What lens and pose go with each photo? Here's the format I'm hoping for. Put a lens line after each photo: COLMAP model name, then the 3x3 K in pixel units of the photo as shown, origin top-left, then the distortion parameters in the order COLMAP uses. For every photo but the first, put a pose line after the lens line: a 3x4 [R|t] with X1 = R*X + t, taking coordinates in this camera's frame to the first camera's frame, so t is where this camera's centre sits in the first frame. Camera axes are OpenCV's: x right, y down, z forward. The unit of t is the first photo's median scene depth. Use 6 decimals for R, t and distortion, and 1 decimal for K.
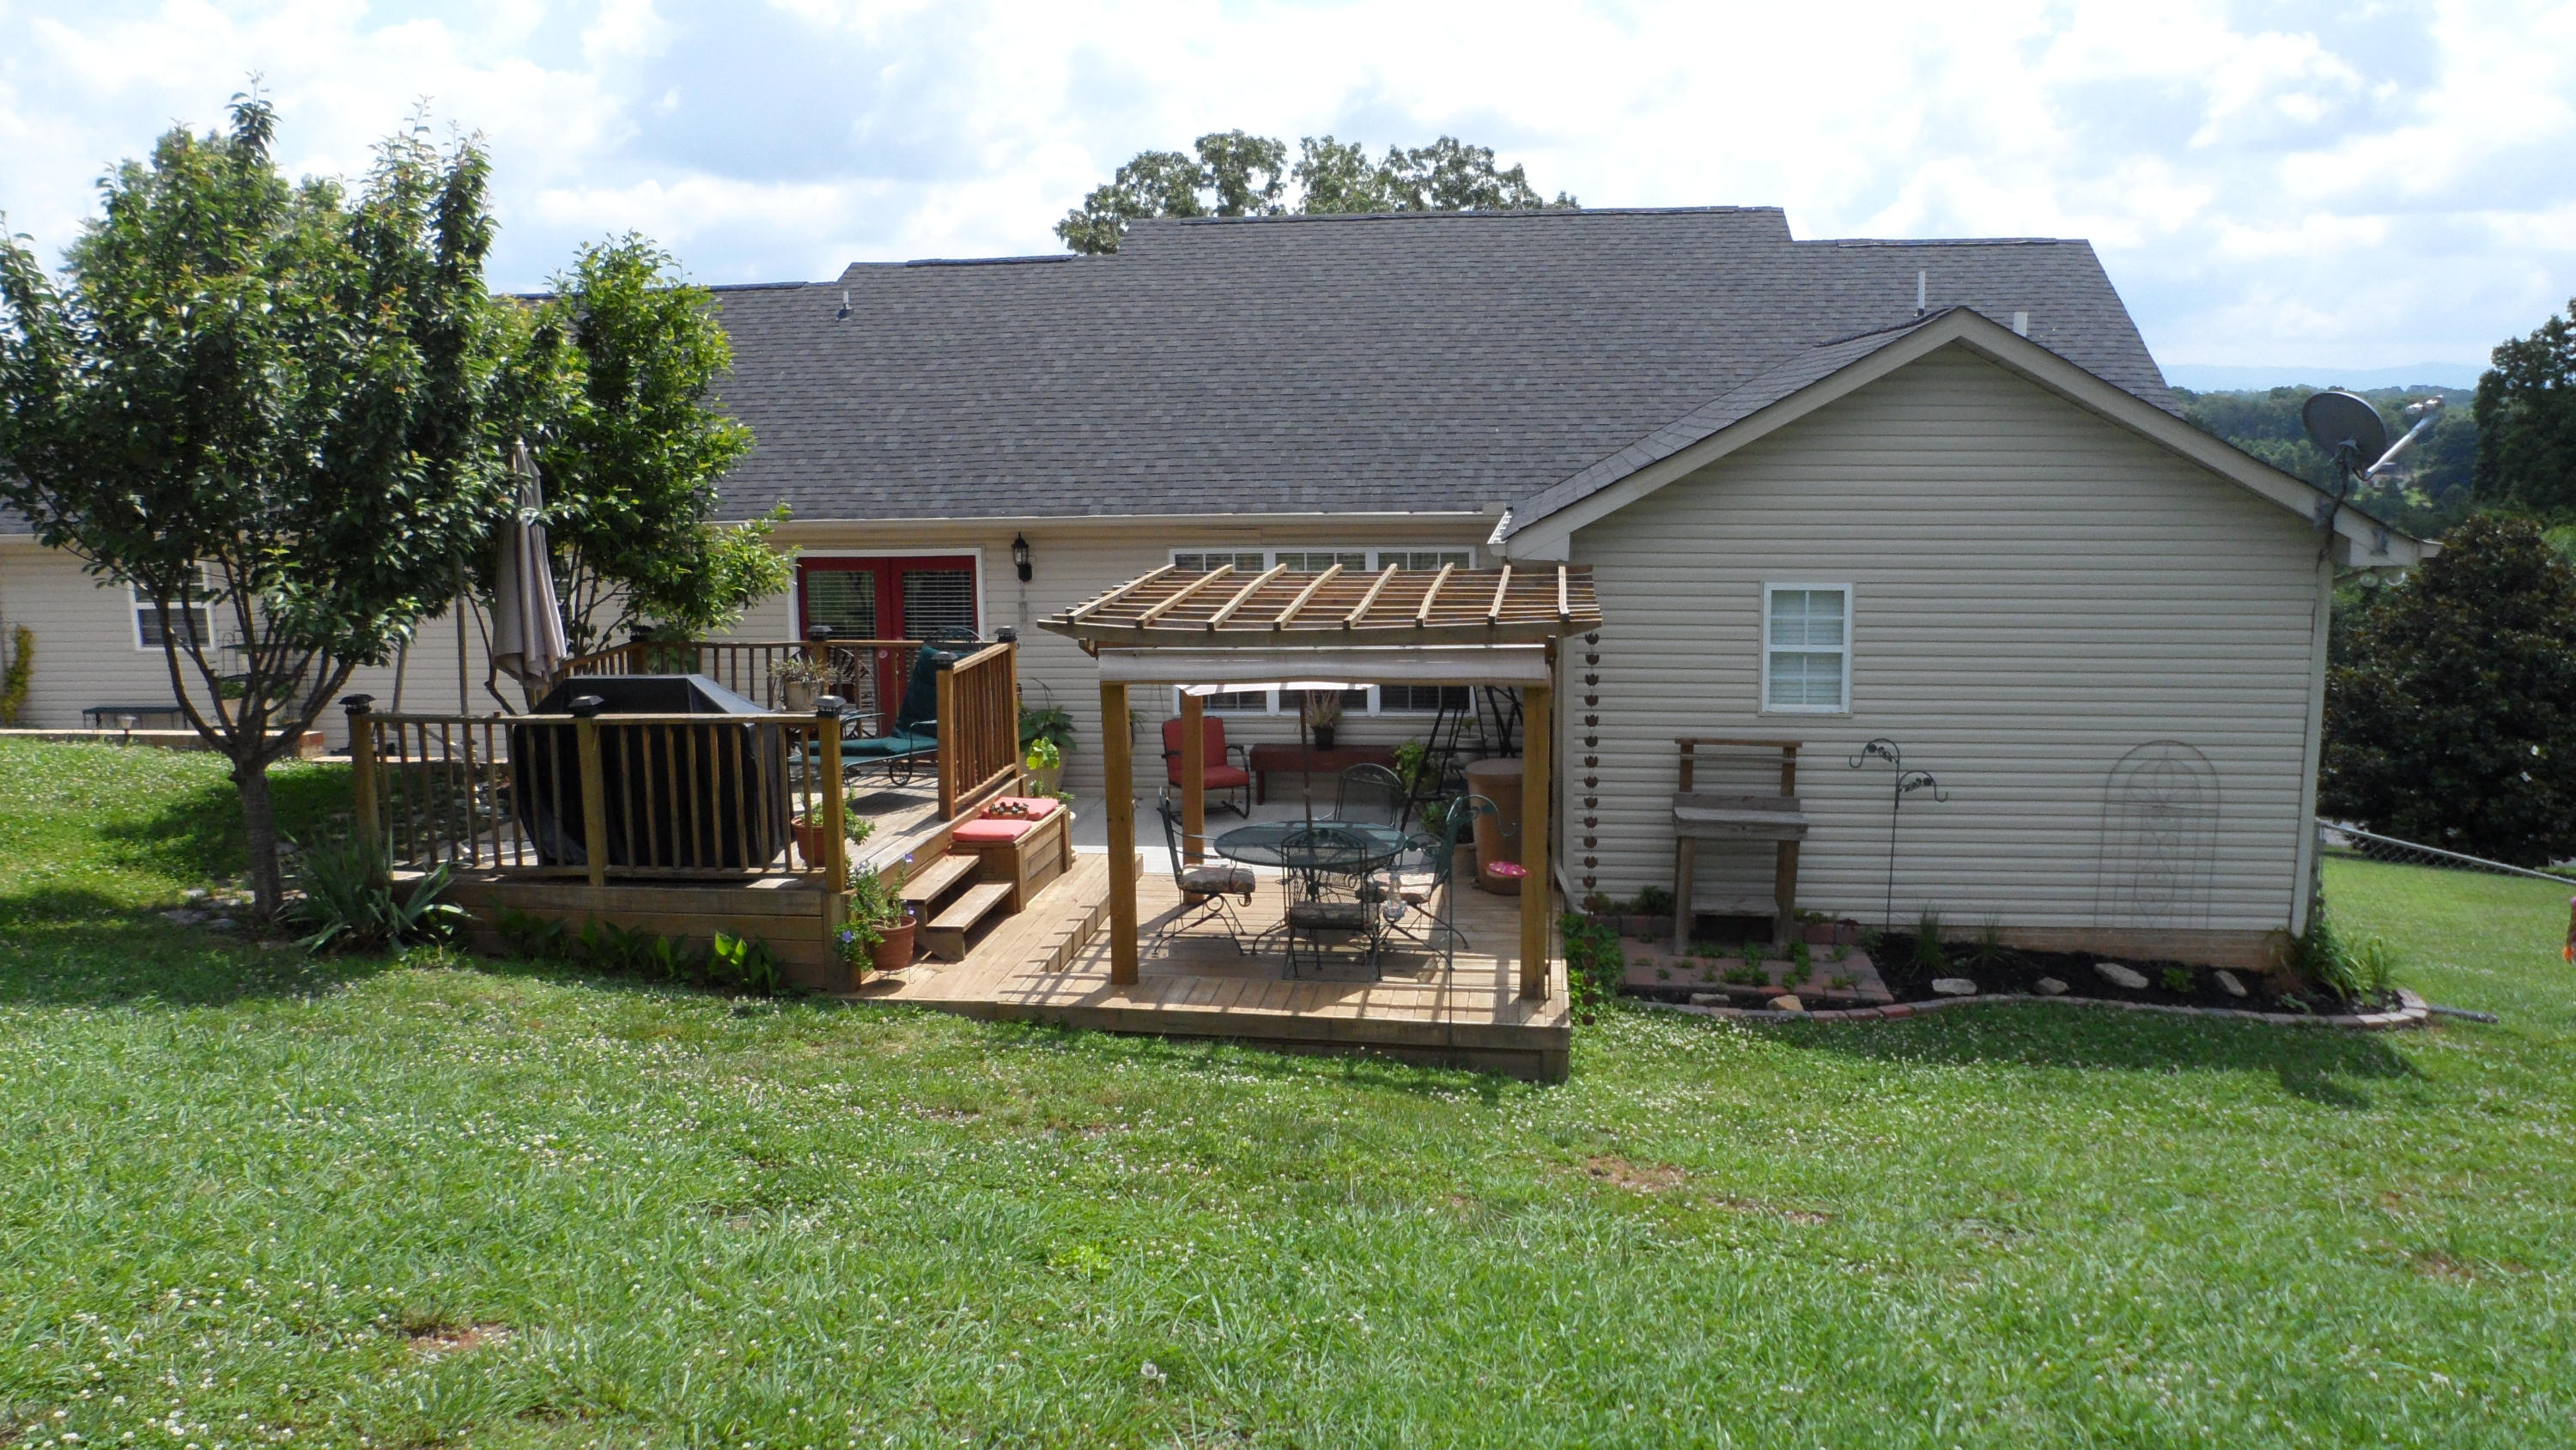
lens RADIAL K [[2000.3, 0, 1288.0], [0, 2000.3, 725.0], [0, 0, 1]] dist [-0.154797, 0.187757]
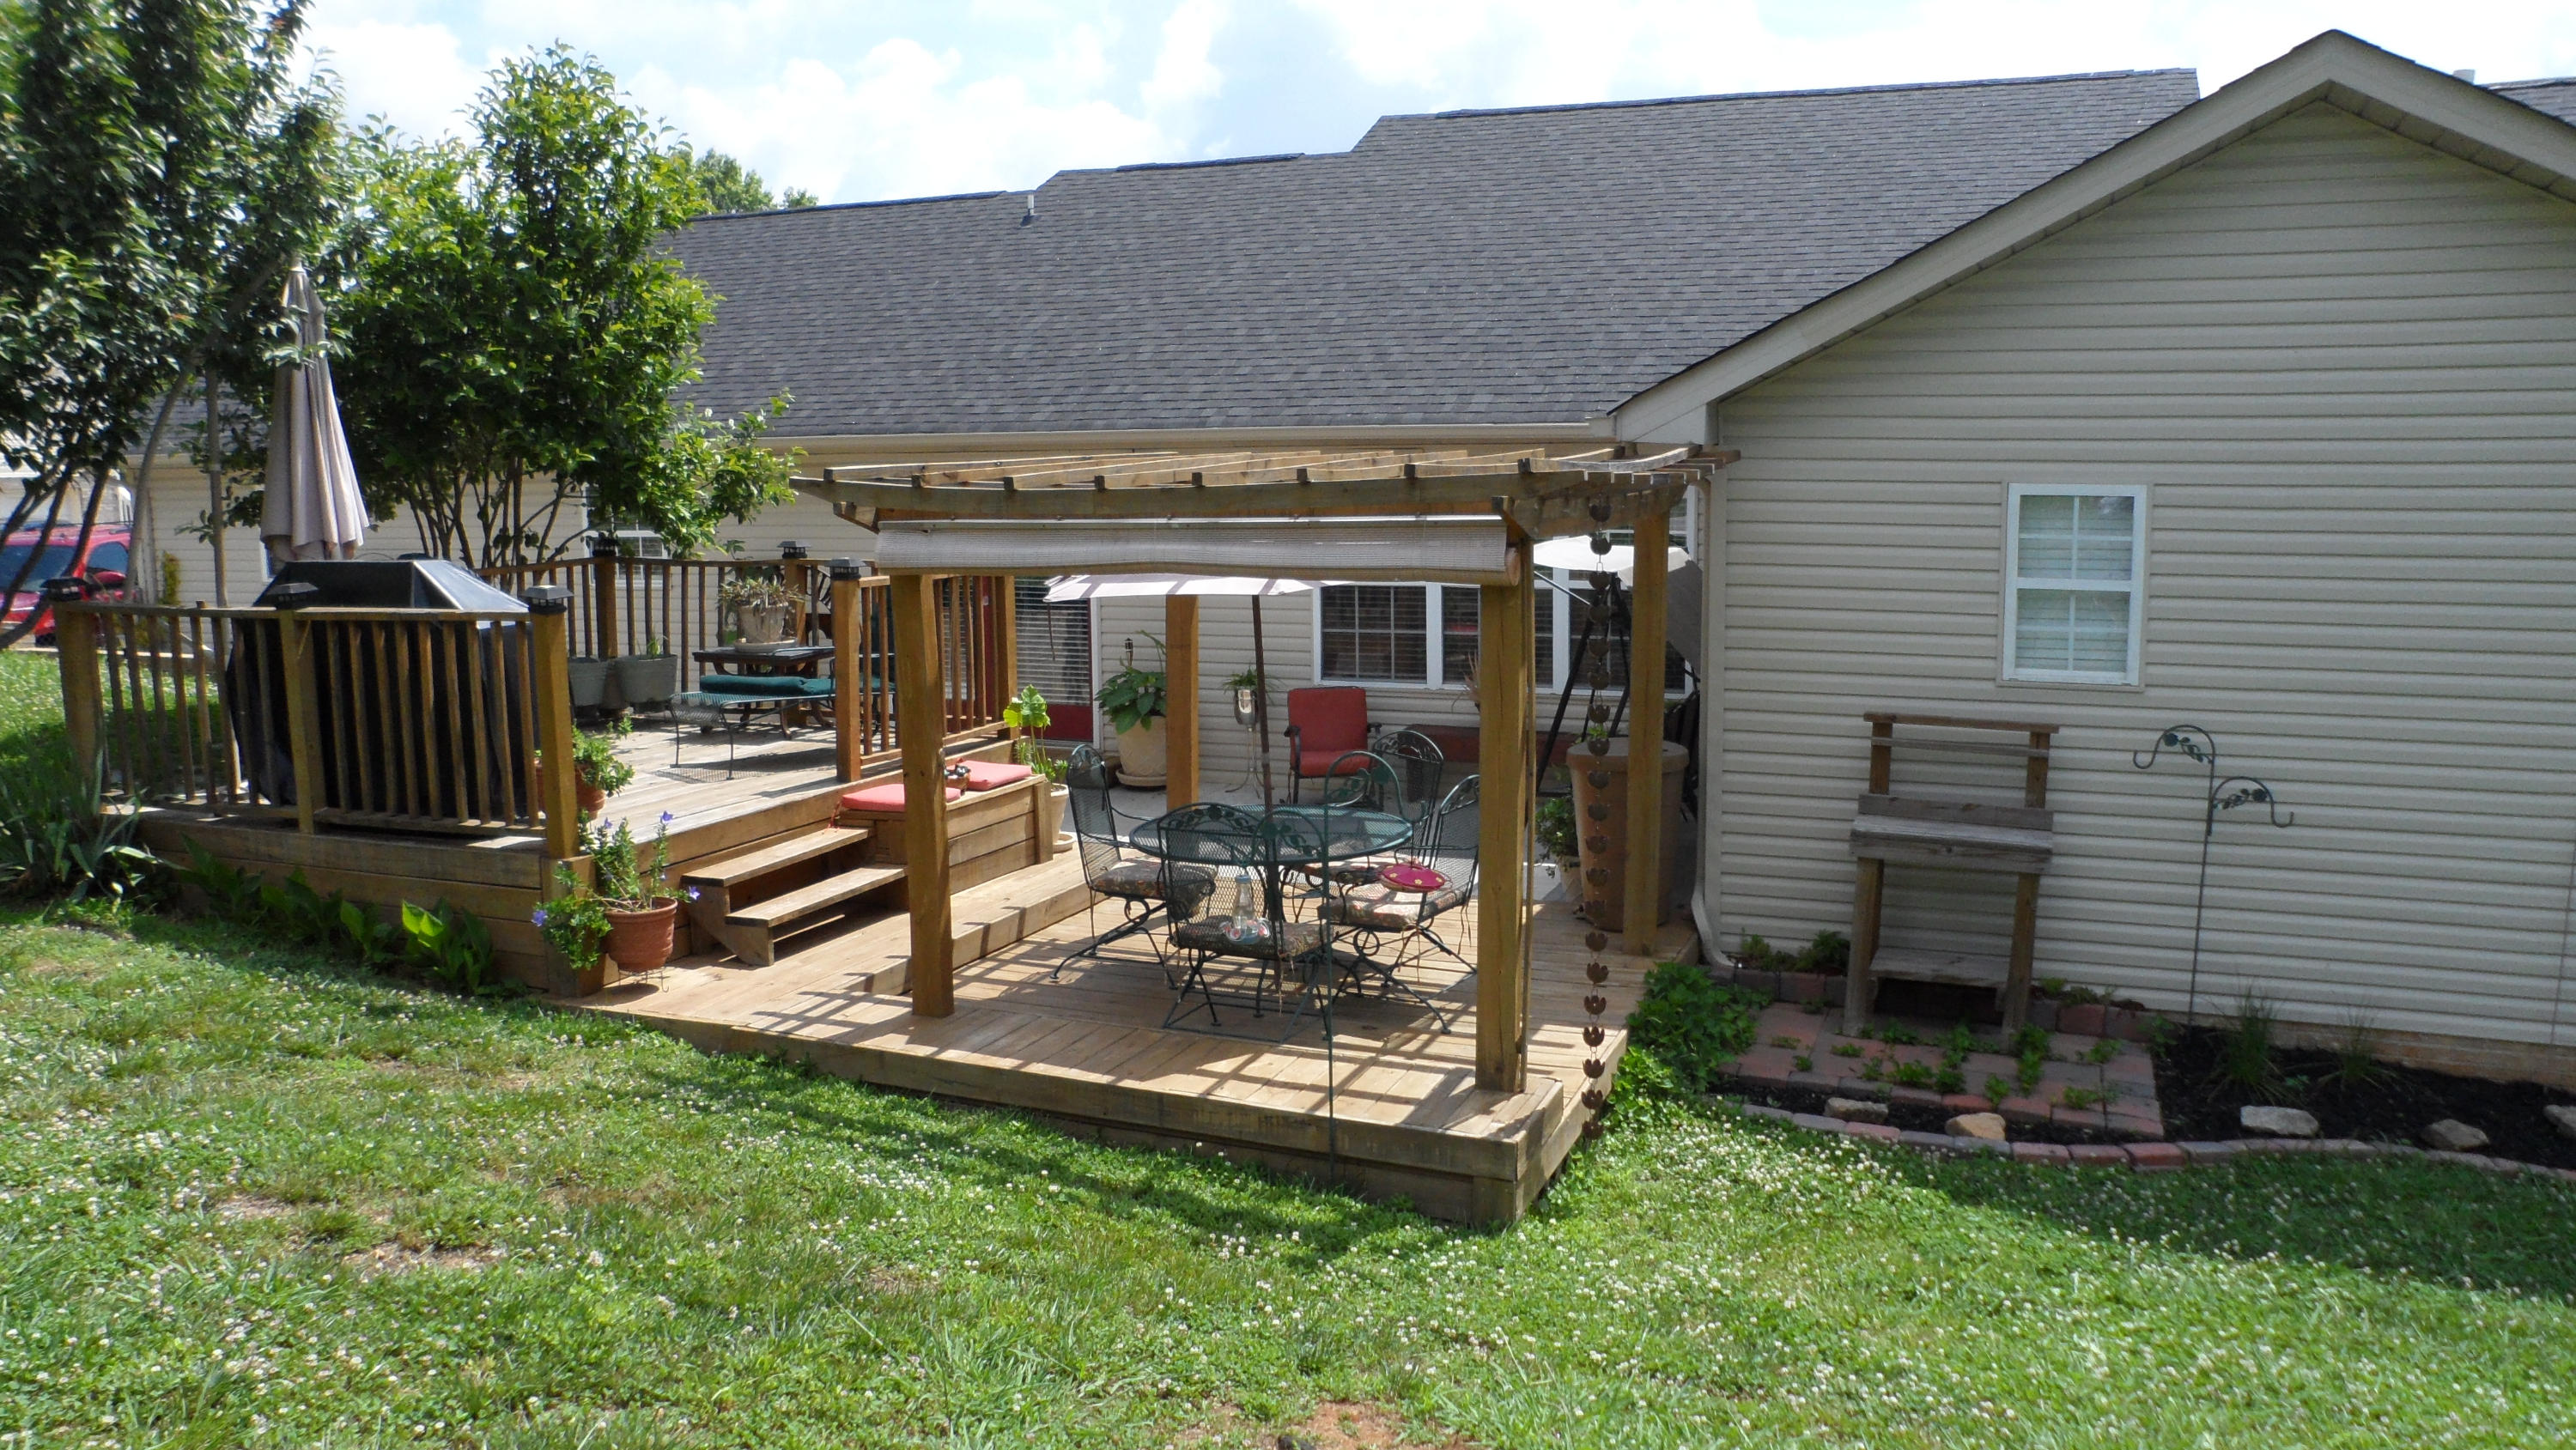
lens RADIAL K [[2000.3, 0, 1288.0], [0, 2000.3, 725.0], [0, 0, 1]] dist [-0.154797, 0.187757]
pose [[0.969185, 0.040431, -0.242994, 0.182283], [-0.044129, 0.998978, -0.009792, 0.027952], [0.242350, 0.020213, 0.969978, 0.329090]]
